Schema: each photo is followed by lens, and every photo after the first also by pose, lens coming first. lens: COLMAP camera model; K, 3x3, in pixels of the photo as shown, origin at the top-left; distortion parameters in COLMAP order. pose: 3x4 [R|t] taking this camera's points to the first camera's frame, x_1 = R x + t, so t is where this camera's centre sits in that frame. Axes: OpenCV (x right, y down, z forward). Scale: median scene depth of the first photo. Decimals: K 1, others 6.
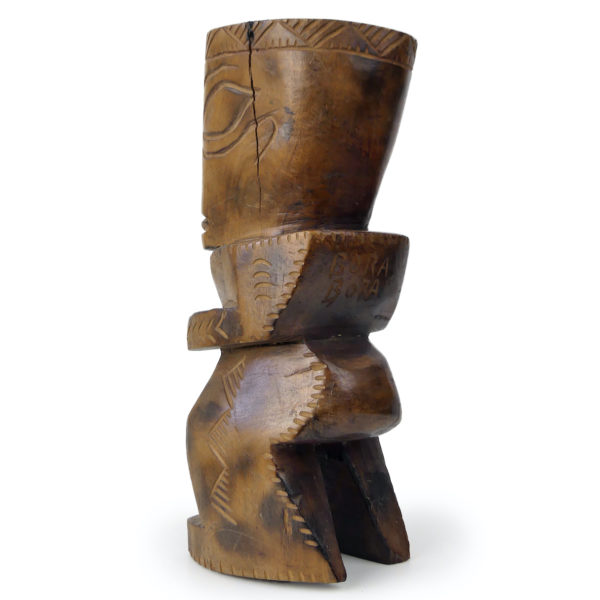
lens RADIAL K [[940.4, 0, 300.0], [0, 940.4, 300.0], [0, 0, 1]] dist [-0.010210, 0.049791]
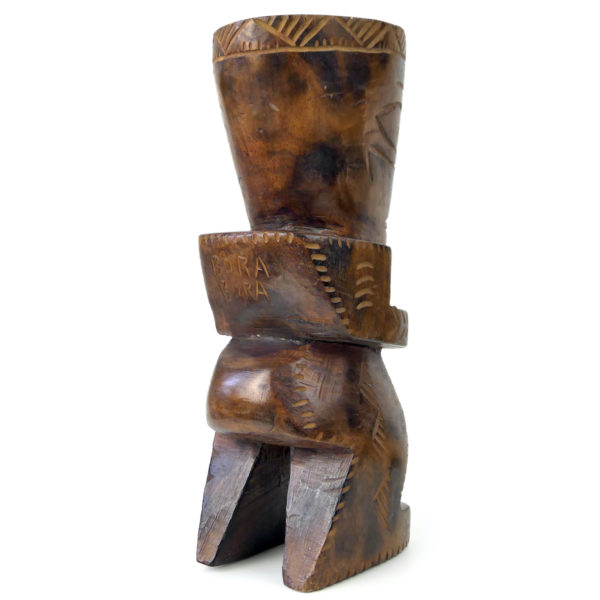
lens RADIAL K [[781.4, 0, 300.0], [0, 781.4, 300.0], [0, 0, 1]] dist [-0.015503, -0.024422]
pose [[0.129035, 0.028947, -0.991217, 0.898593], [-0.029906, 0.999233, 0.025289, -0.023594], [0.991189, 0.026380, 0.129801, 0.954515]]
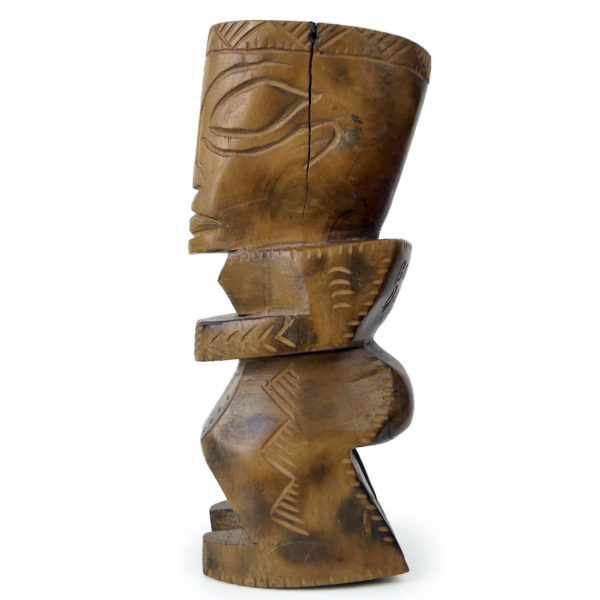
lens RADIAL K [[958.0, 0, 299.5], [0, 958.0, 316.8], [0, 0, 1]] dist [0.013745, -0.038600]
pose [[0.792922, -0.023808, 0.608857, -0.683146], [0.008421, 0.999569, 0.028120, -0.018161], [-0.609264, -0.017169, 0.792781, 0.213732]]
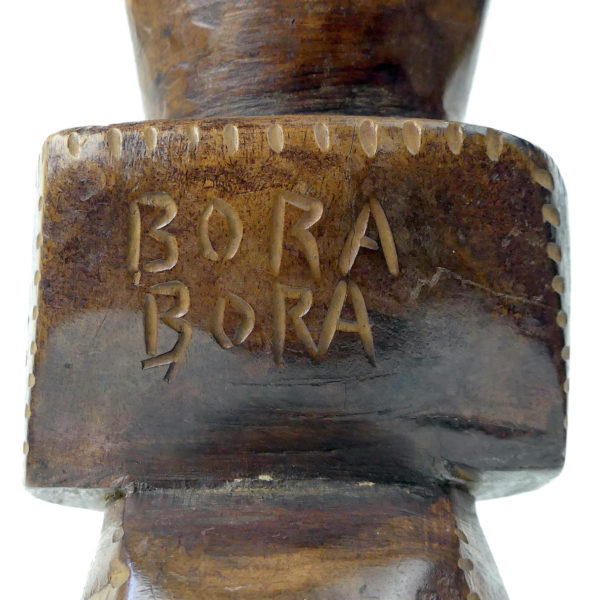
lens RADIAL K [[1268.1, 0, 300.0], [0, 1268.1, 300.0], [0, 0, 1]] dist [-0.132059, -0.281836]
pose [[0.729442, -0.071858, -0.680257, 0.338859], [-0.009957, 0.993246, -0.115597, 0.028132], [0.683970, 0.091094, 0.723801, 0.722886]]
